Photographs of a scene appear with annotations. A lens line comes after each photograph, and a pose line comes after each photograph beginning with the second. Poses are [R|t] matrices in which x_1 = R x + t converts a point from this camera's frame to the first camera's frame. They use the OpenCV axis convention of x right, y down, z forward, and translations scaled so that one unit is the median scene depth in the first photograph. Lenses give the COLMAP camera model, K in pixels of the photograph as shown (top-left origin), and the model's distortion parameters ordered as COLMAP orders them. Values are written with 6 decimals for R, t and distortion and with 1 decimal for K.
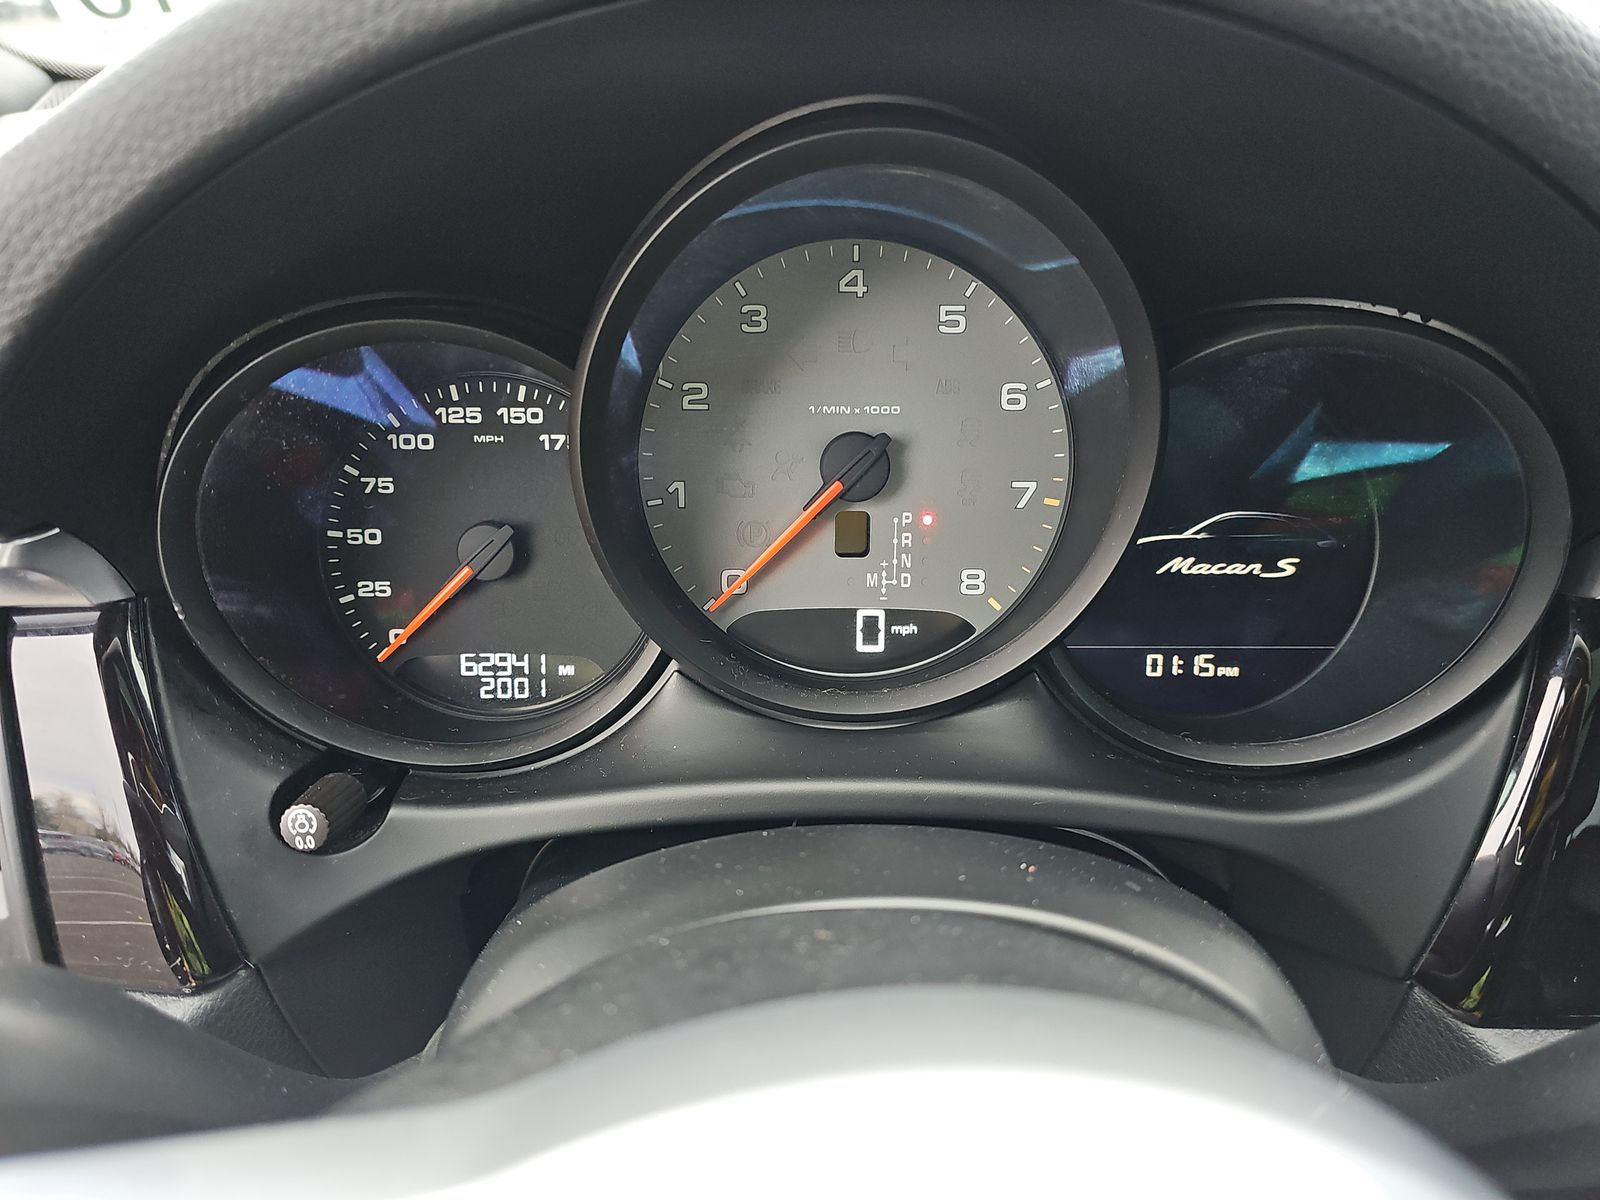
lens RADIAL K [[1071.6, 0, 804.2], [0, 1071.6, 601.7], [0, 0, 1]] dist [0.020532, -0.014839]
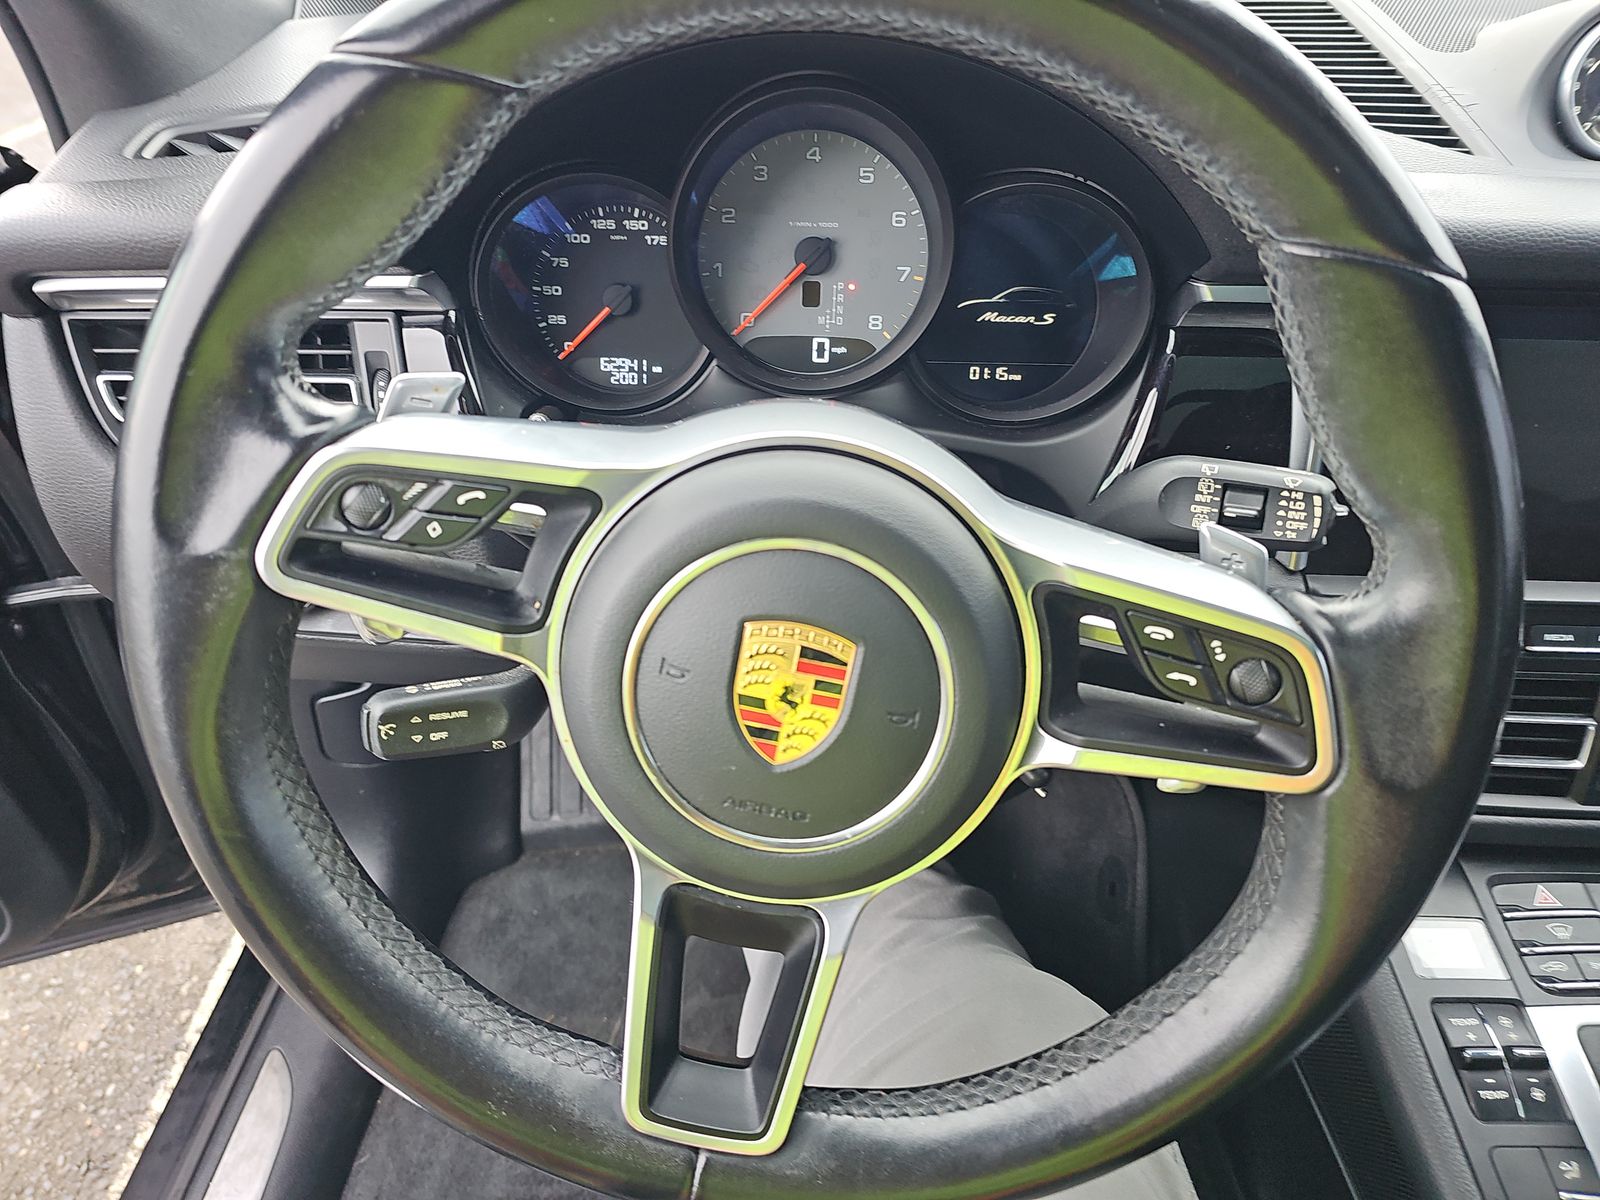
lens RADIAL K [[1071.6, 0, 793.7], [0, 1071.6, 594.4], [0, 0, 1]] dist [0.020532, -0.014839]
pose [[0.998282, 0.034488, -0.047365, 0.120996], [-0.028202, 0.991439, 0.127488, 0.217266], [0.051356, -0.125933, 0.990709, -0.917455]]
